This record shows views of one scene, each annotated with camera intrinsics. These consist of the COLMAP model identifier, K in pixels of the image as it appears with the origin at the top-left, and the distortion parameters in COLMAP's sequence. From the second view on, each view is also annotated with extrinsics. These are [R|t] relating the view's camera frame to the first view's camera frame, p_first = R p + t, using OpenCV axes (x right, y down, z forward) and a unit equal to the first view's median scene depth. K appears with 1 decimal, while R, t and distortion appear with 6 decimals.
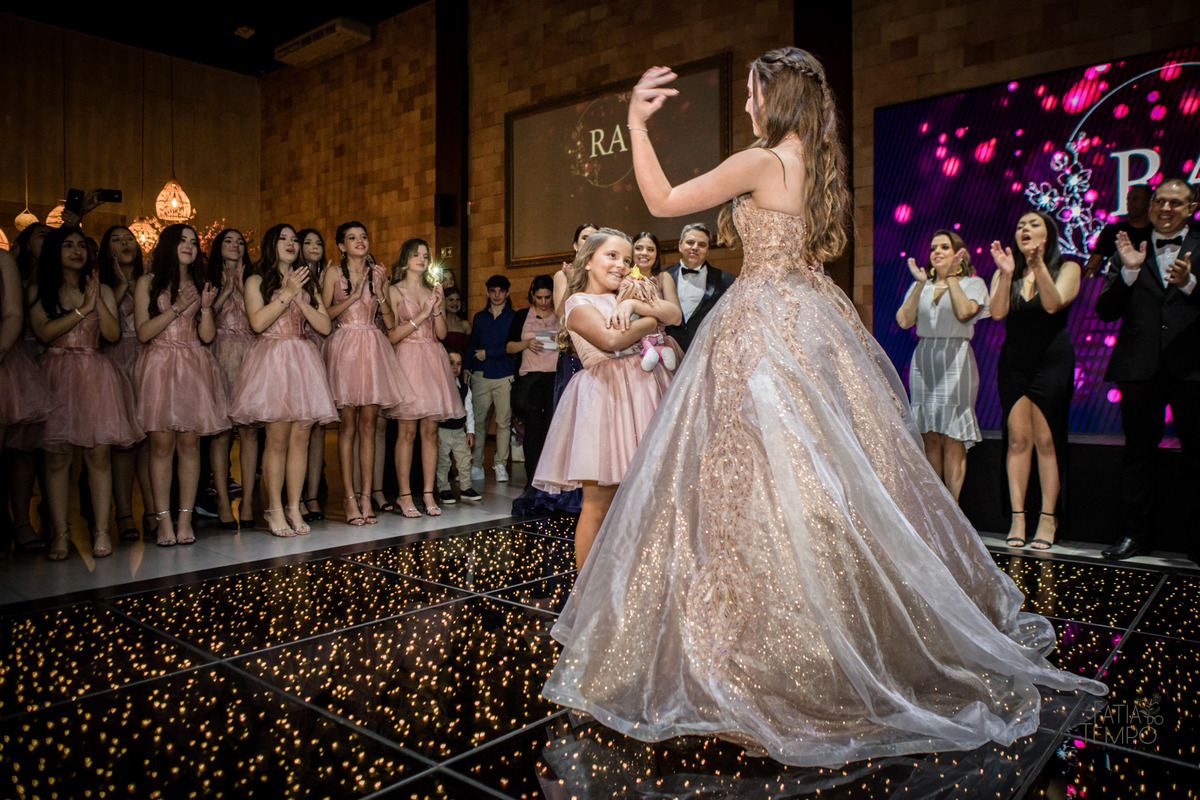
lens RADIAL K [[870.2, 0, 615.0], [0, 870.2, 374.3], [0, 0, 1]] dist [-0.085198, 0.063249]
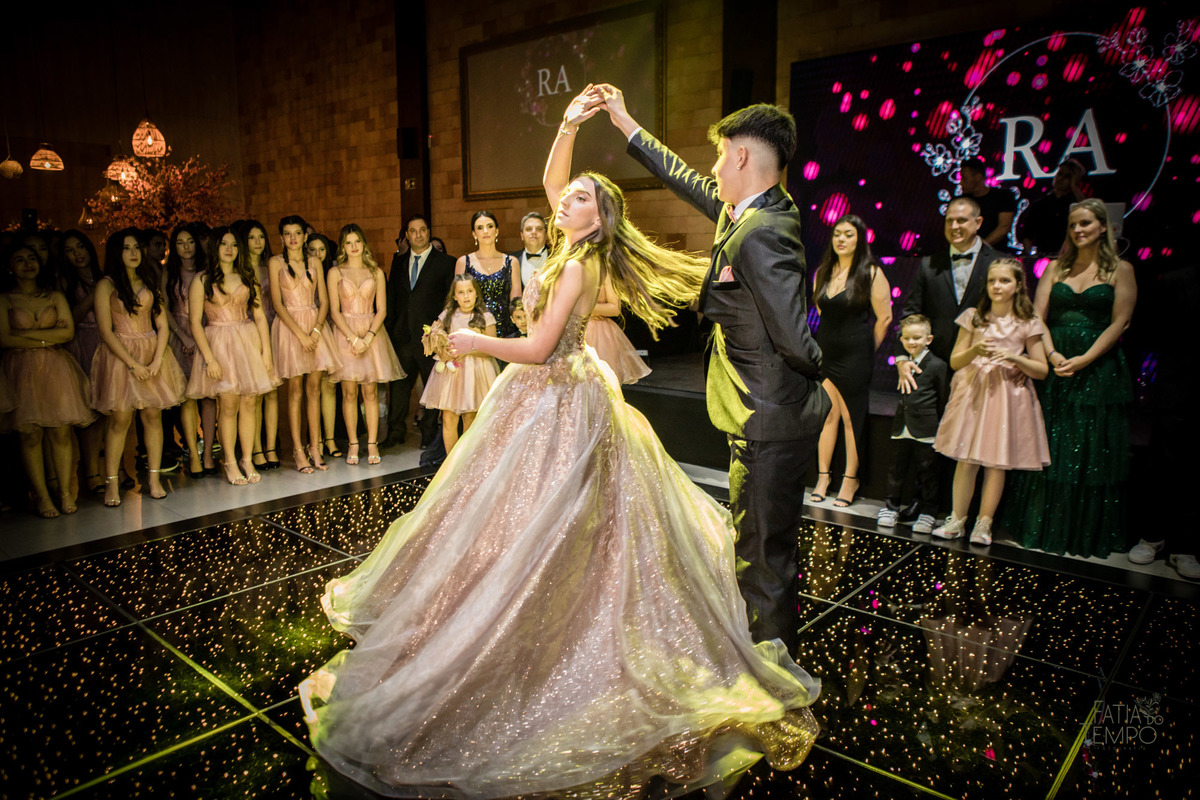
lens RADIAL K [[843.2, 0, 585.9], [0, 843.2, 401.0], [0, 0, 1]] dist [-0.085372, 0.068940]
pose [[0.999543, 0.002155, -0.030141, 0.107876], [0.002562, 0.987814, 0.155616, -0.079785], [0.030109, -0.155623, 0.987358, -0.084856]]
